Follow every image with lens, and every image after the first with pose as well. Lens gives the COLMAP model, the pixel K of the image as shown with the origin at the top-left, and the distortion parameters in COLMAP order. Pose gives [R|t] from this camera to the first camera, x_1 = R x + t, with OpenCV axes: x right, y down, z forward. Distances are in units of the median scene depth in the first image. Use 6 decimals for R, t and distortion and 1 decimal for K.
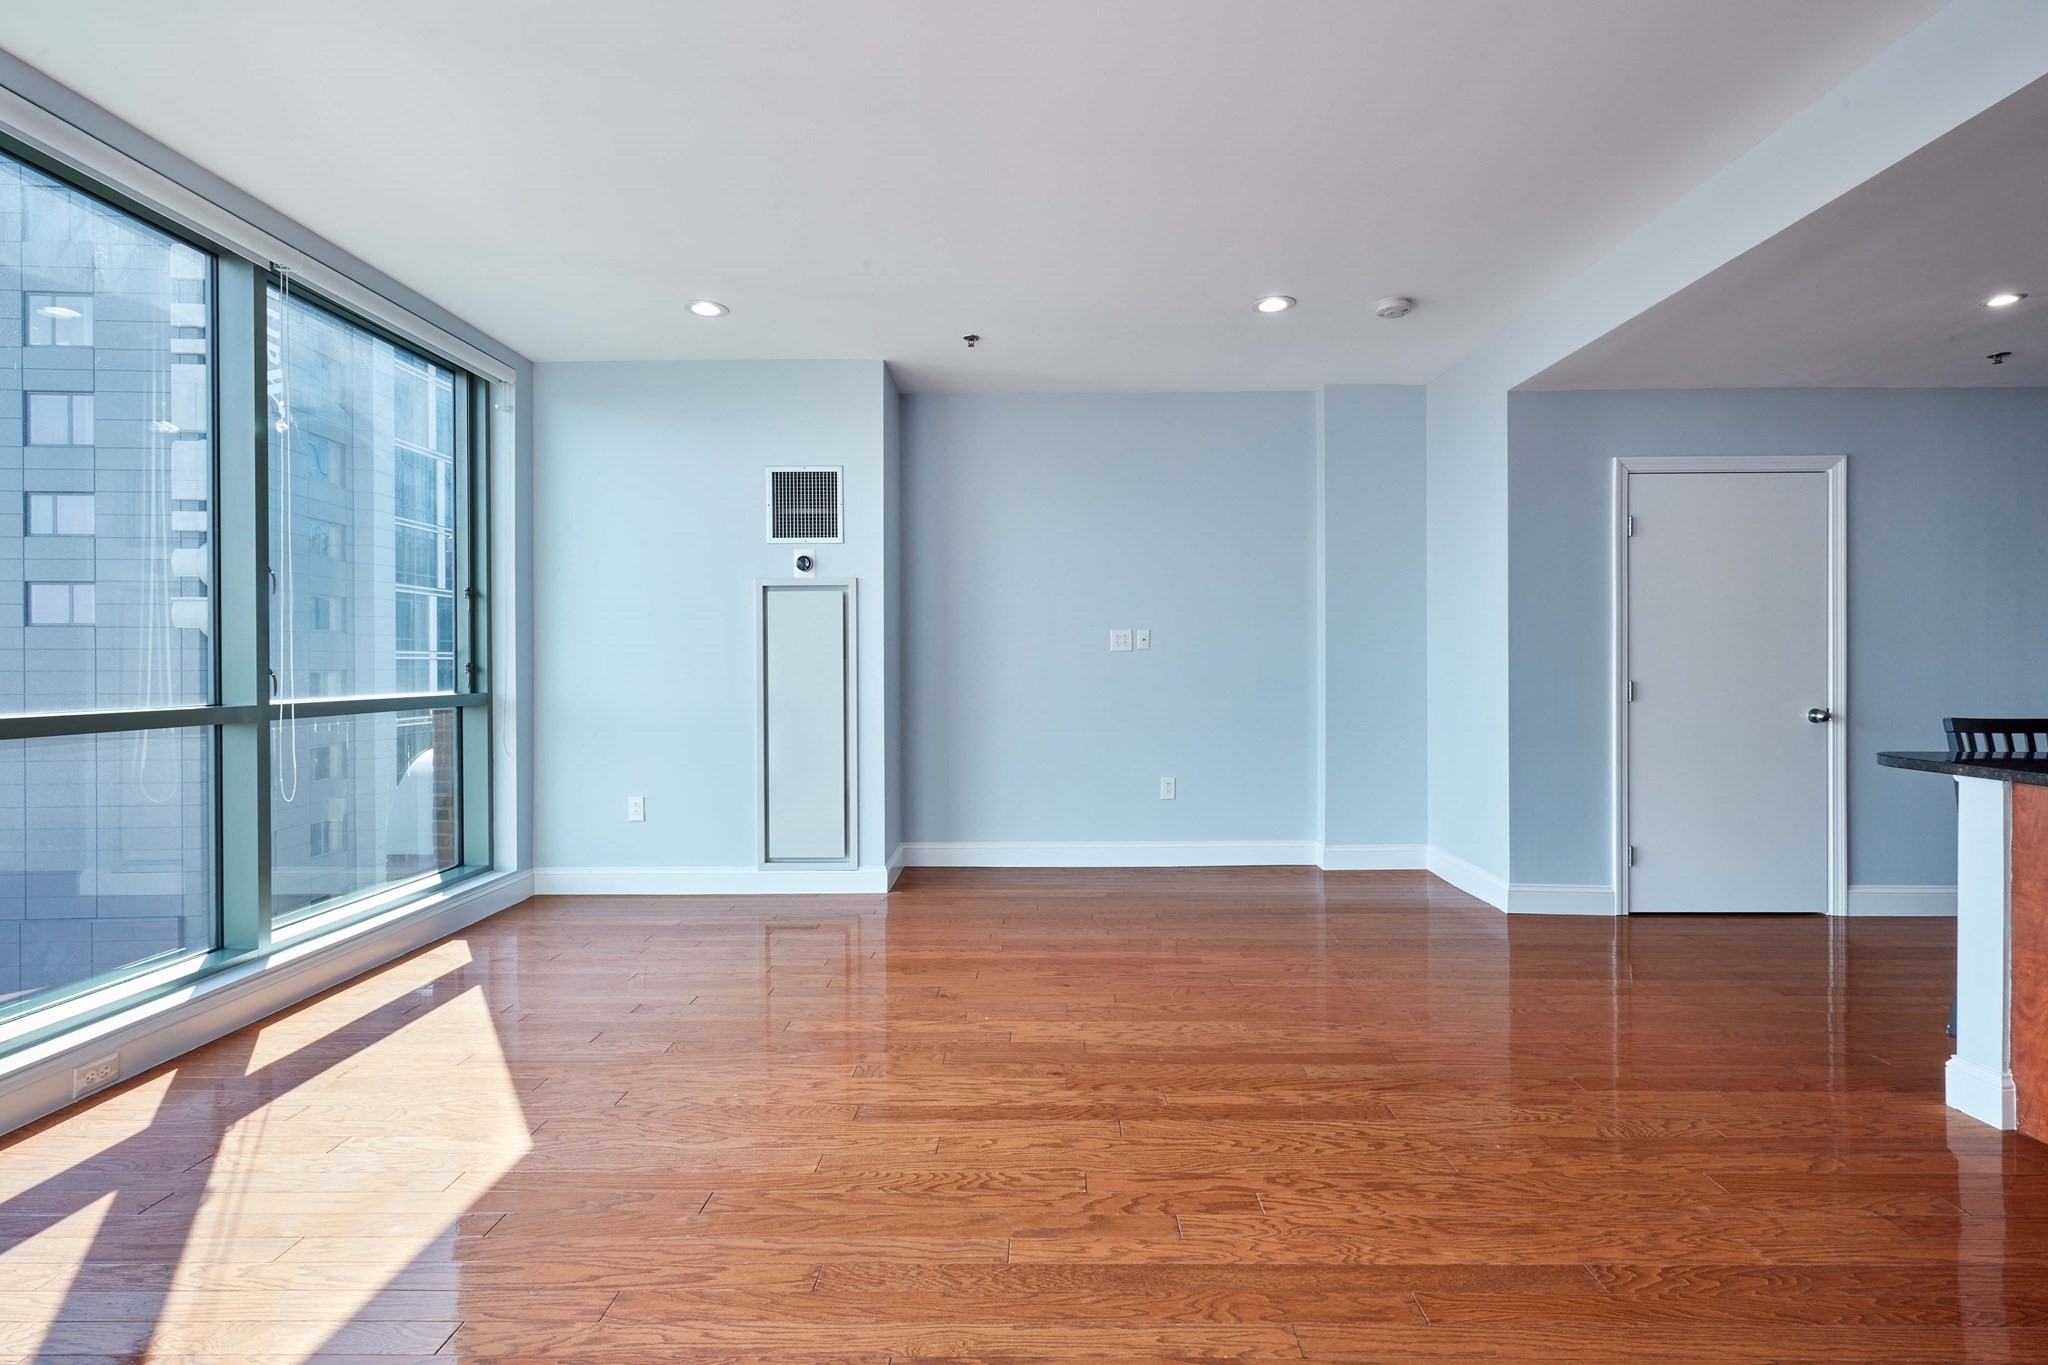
lens RADIAL K [[956.5, 0, 1031.6], [0, 956.5, 672.1], [0, 0, 1]] dist [-0.000945, 0.000775]
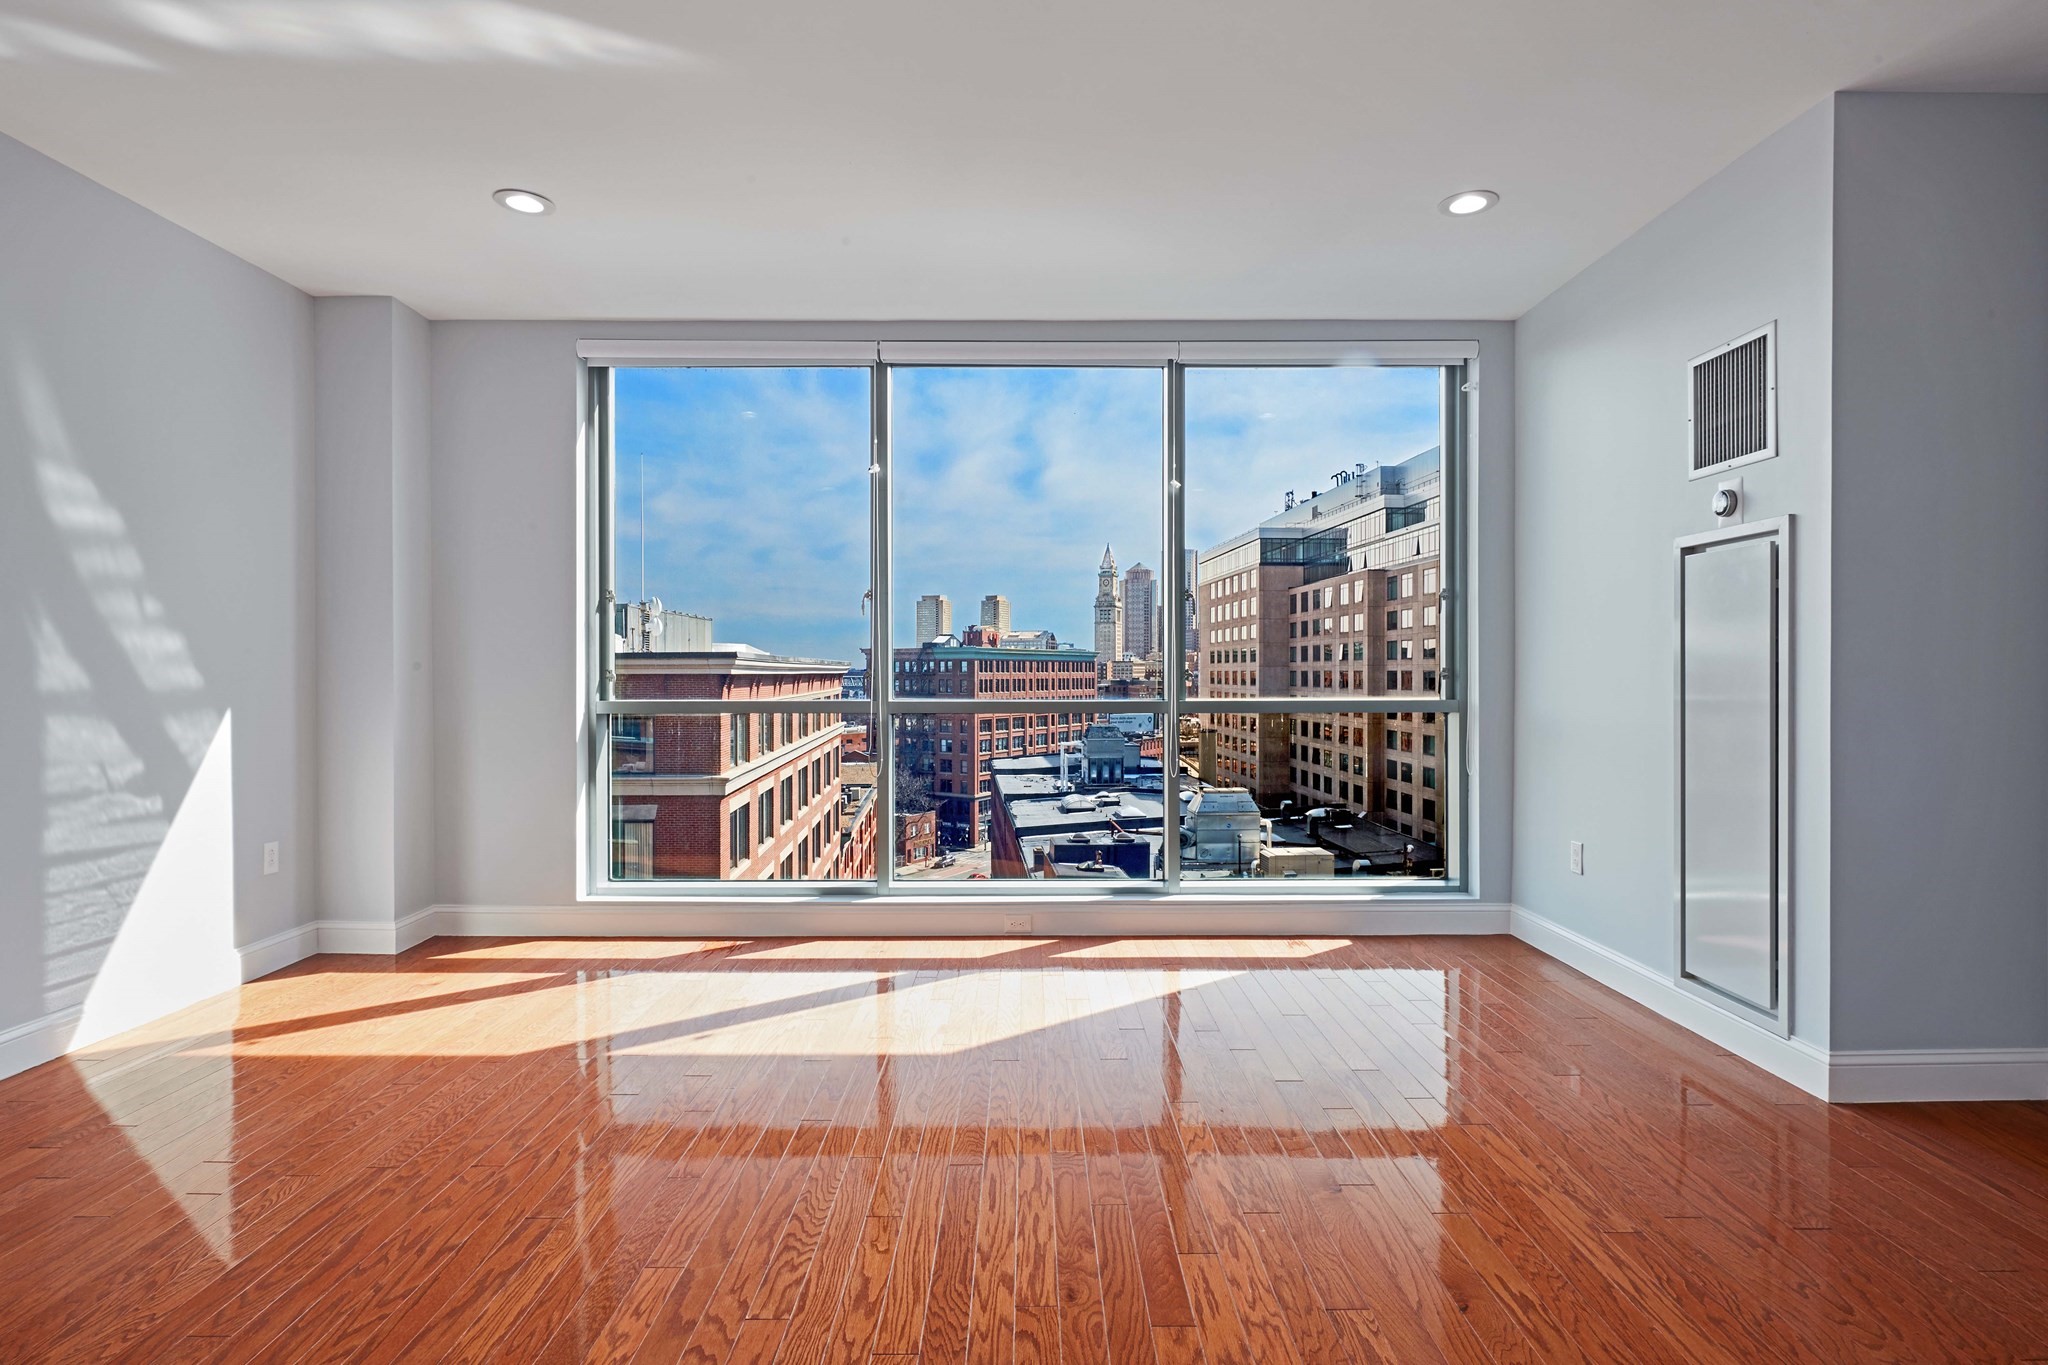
lens RADIAL K [[1052.9, 0, 1029.2], [0, 1052.9, 681.2], [0, 0, 1]] dist [-0.001268, -0.000175]
pose [[-0.005731, 0.010233, -0.999931, 0.431262], [-0.003869, 0.999940, 0.010256, -0.006186], [0.999976, 0.003928, -0.005691, 0.563558]]
